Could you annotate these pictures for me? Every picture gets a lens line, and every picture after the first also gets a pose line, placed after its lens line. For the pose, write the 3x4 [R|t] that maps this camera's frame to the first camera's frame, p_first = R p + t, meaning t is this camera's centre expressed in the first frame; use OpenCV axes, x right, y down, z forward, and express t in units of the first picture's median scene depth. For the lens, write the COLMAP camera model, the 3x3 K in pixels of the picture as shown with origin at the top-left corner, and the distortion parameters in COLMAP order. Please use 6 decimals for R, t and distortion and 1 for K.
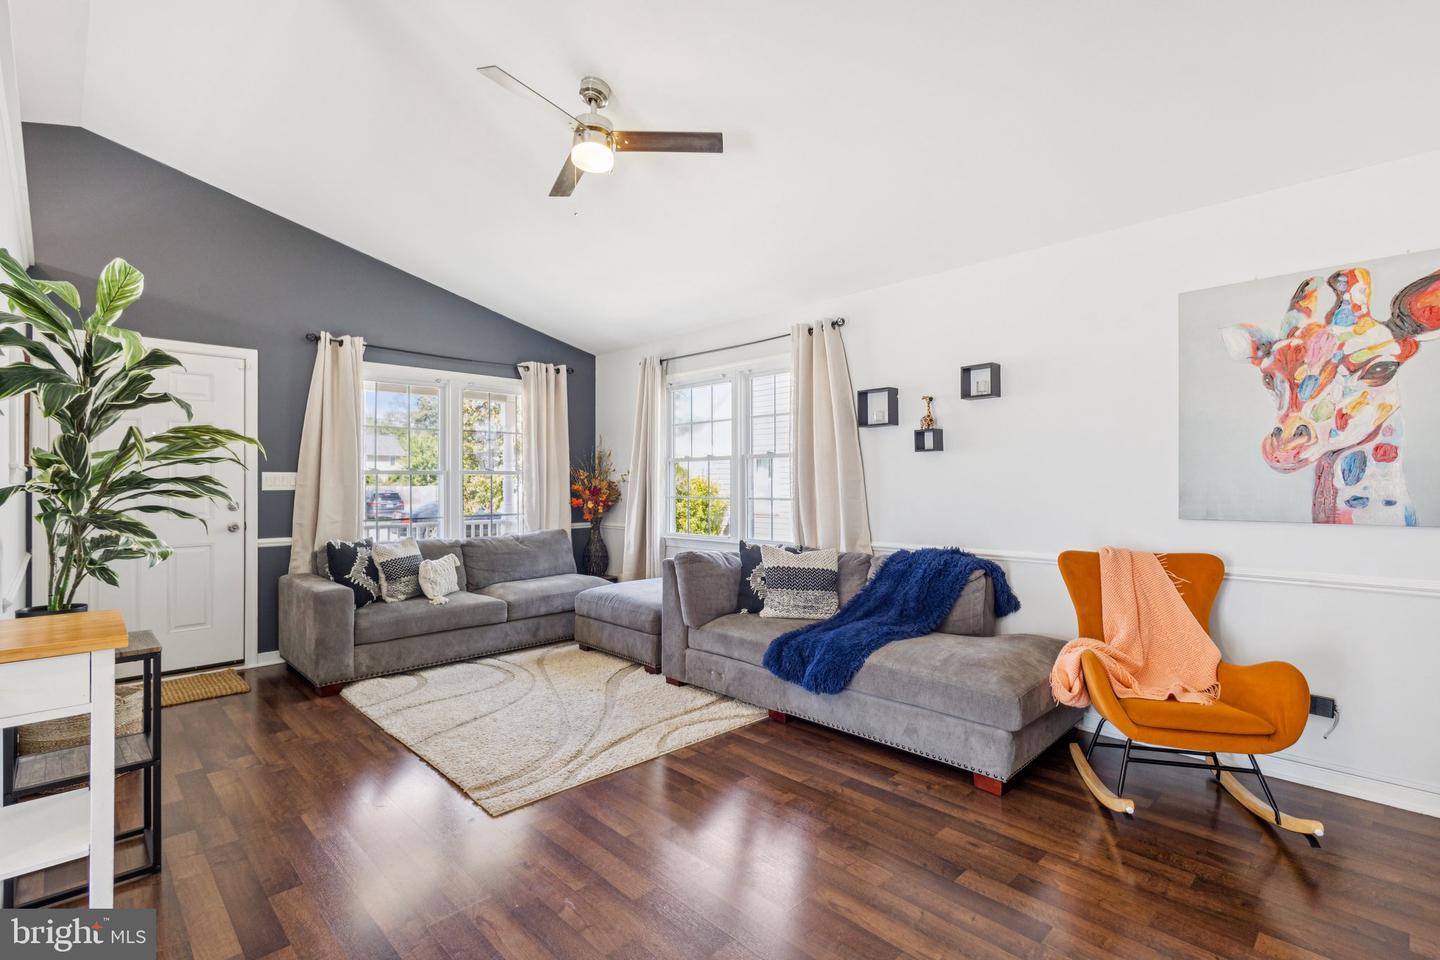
lens RADIAL K [[660.7, 0, 721.4], [0, 660.7, 479.7], [0, 0, 1]] dist [0.007309, -0.002350]
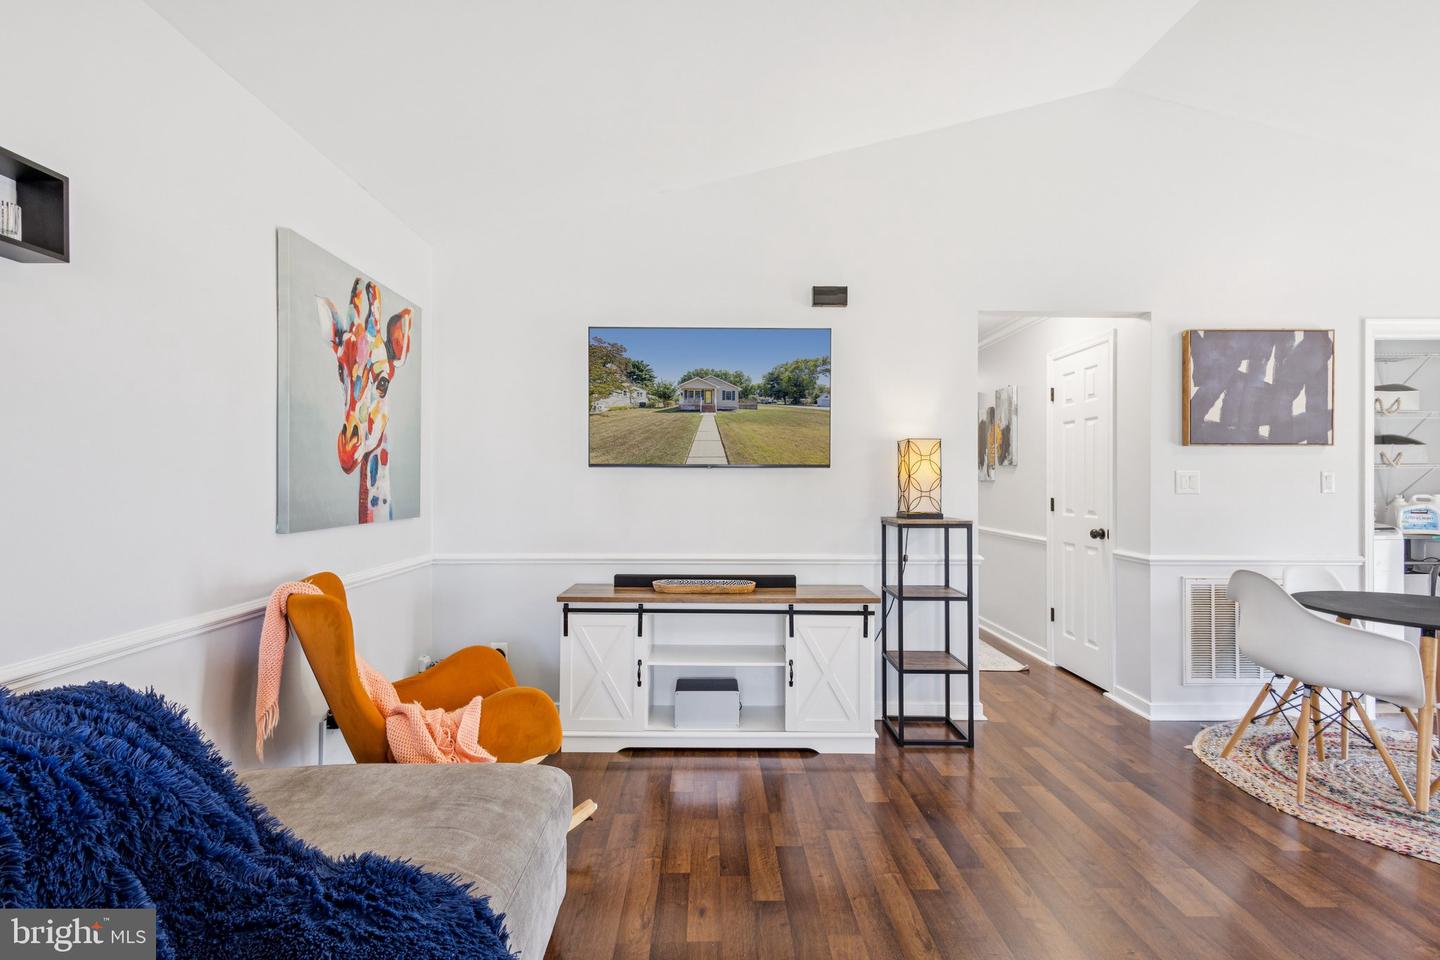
lens RADIAL K [[660.7, 0, 715.9], [0, 660.7, 477.2], [0, 0, 1]] dist [0.007309, -0.002350]
pose [[-0.723643, 0.000834, 0.690174, -0.165009], [-0.005400, 0.999962, -0.006870, -0.001273], [-0.690153, -0.008698, -0.723611, 1.210550]]
